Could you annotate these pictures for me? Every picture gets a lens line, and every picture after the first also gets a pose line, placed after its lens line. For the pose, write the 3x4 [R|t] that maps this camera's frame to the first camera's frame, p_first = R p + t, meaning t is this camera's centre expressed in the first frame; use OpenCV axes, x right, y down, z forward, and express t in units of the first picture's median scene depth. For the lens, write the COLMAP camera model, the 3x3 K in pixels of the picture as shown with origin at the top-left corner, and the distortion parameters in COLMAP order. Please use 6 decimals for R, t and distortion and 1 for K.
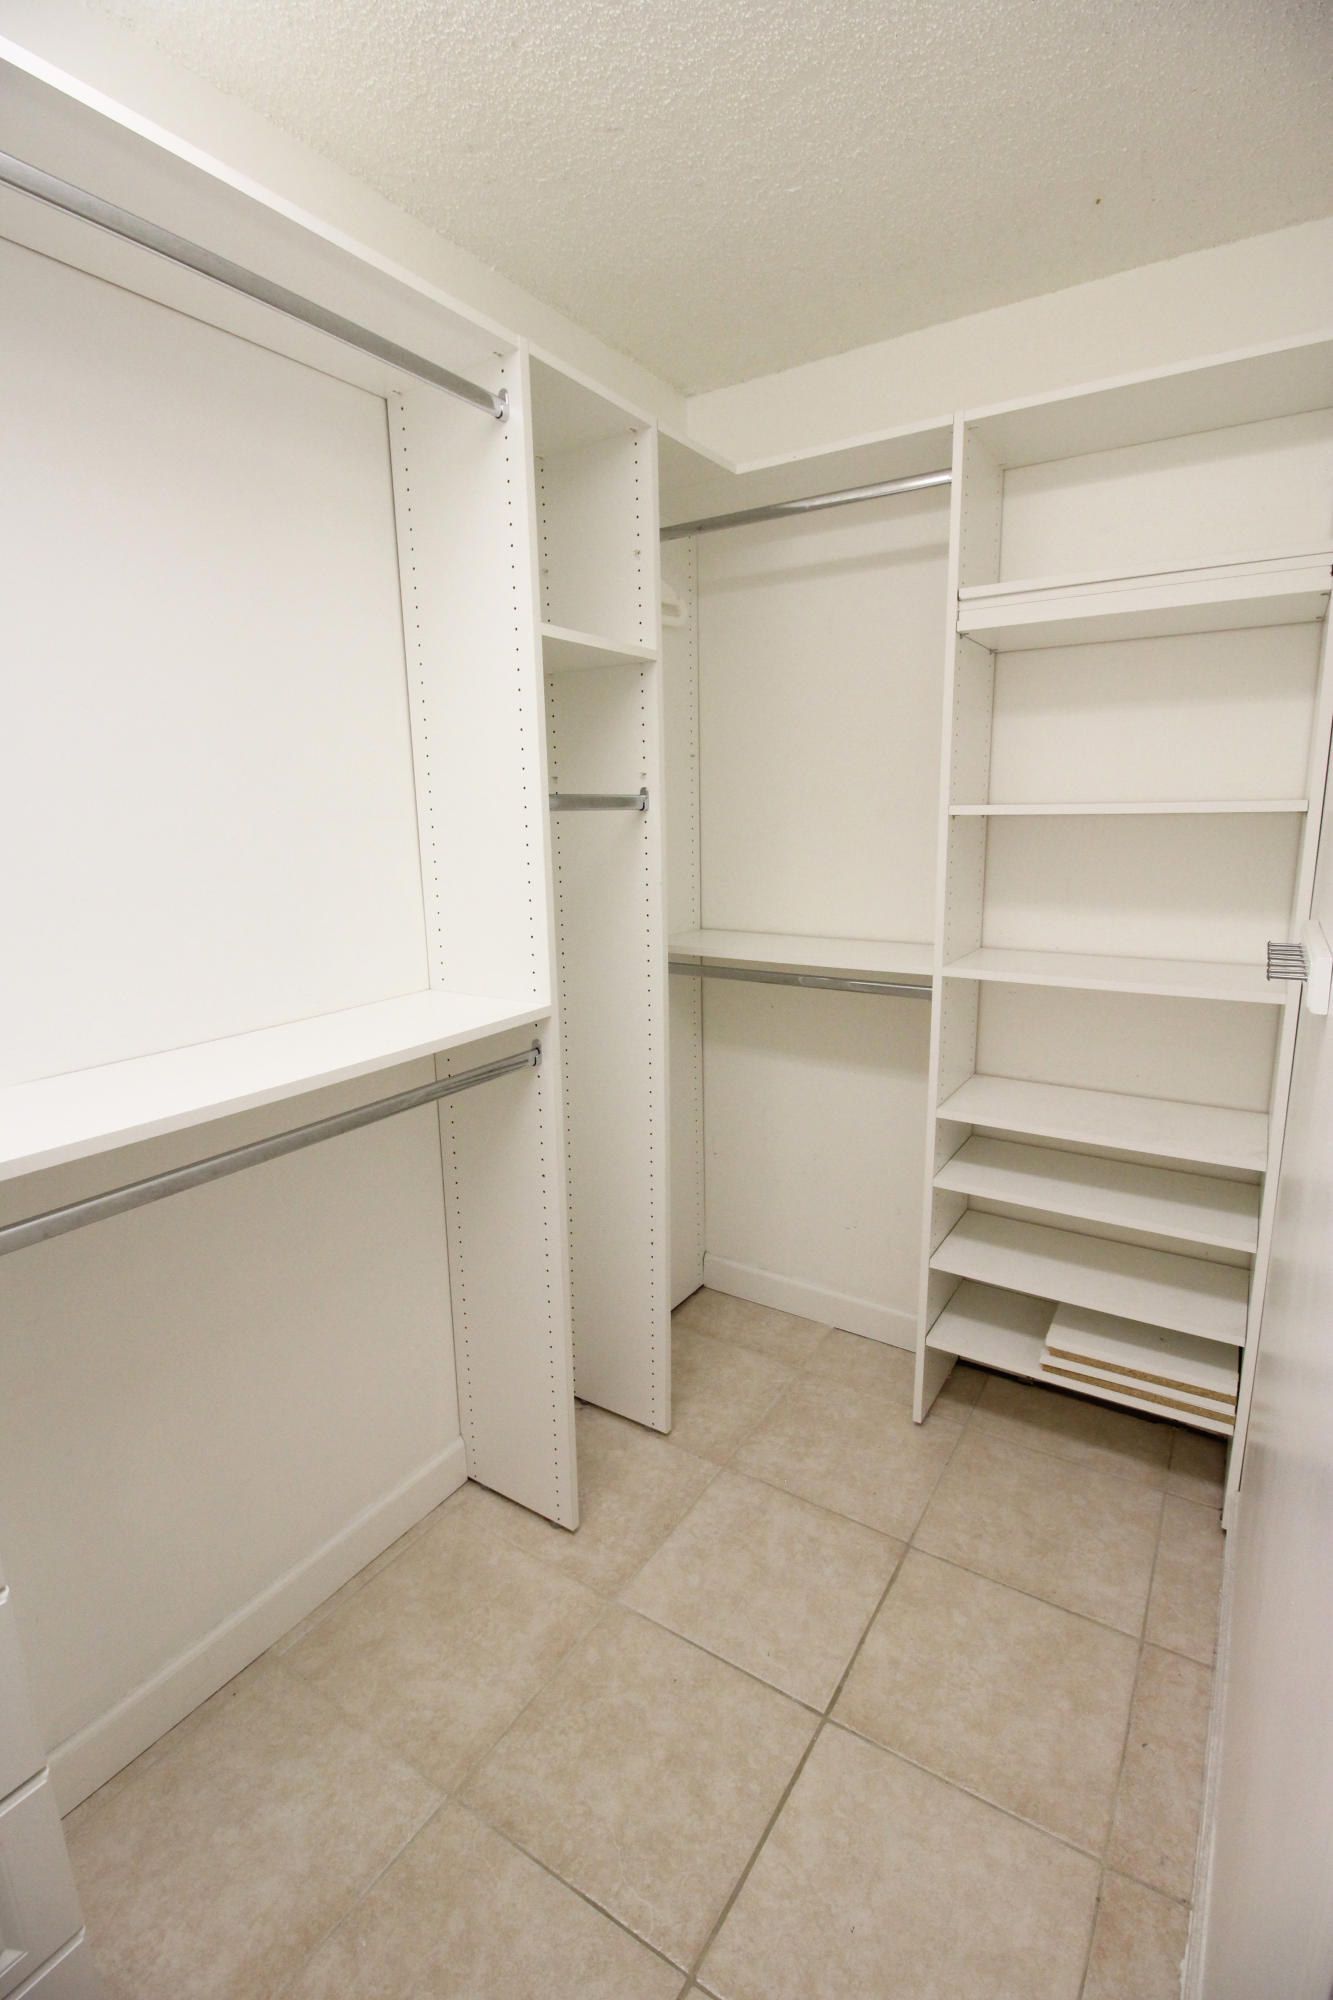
lens RADIAL K [[923.8, 0, 663.9], [0, 923.8, 1001.8], [0, 0, 1]] dist [-0.001542, -0.013674]
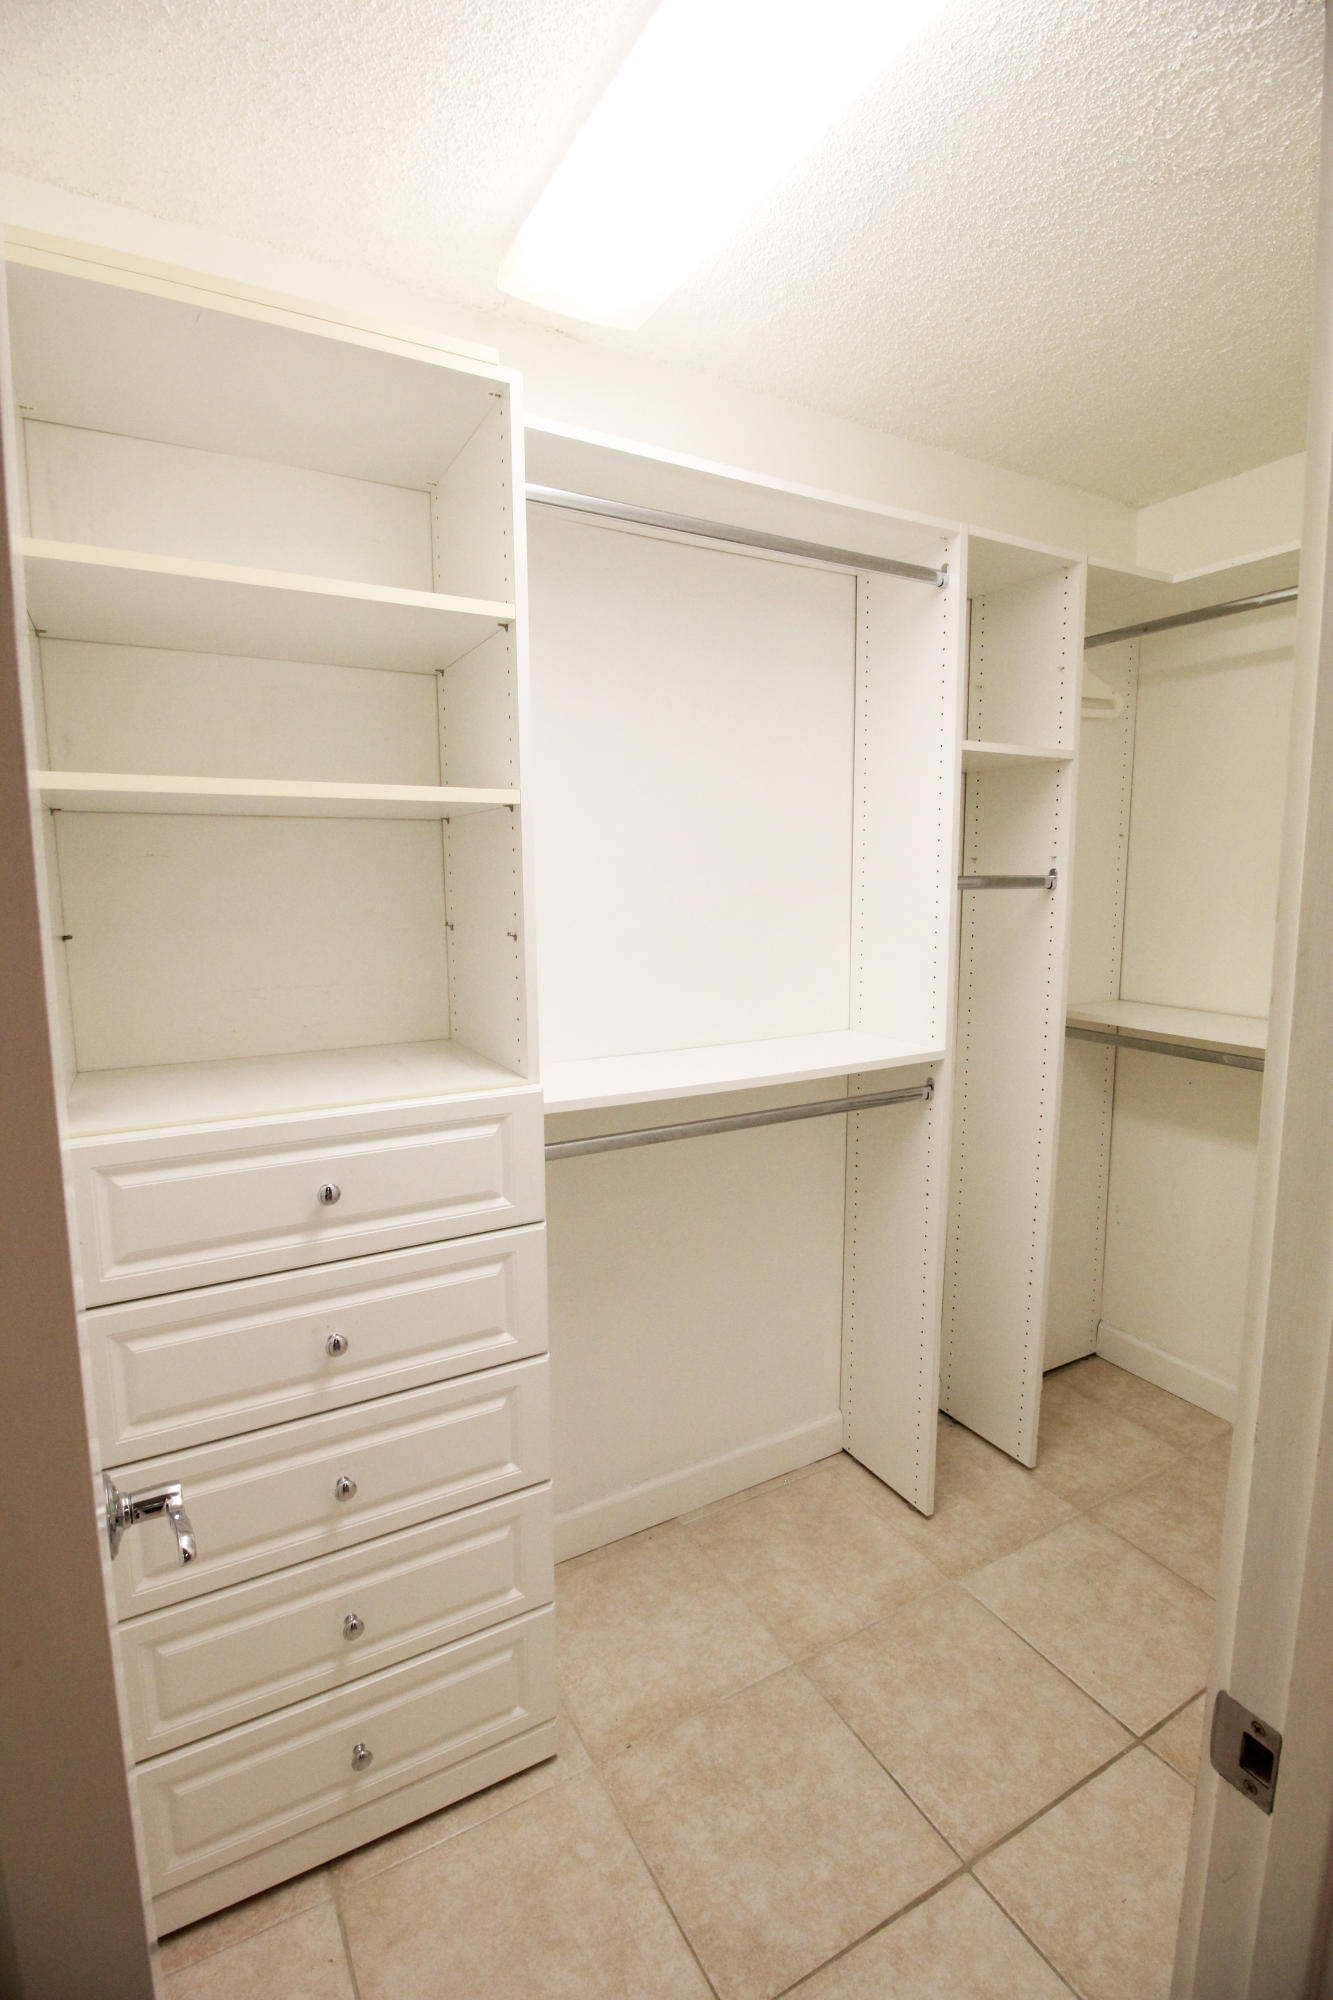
lens RADIAL K [[923.8, 0, 663.9], [0, 923.8, 1001.8], [0, 0, 1]] dist [-0.001542, -0.013674]
pose [[0.887402, 0.075187, -0.454823, 0.086170], [-0.103882, 0.993848, -0.038391, 0.023066], [0.449138, 0.081317, 0.889754, -0.215251]]
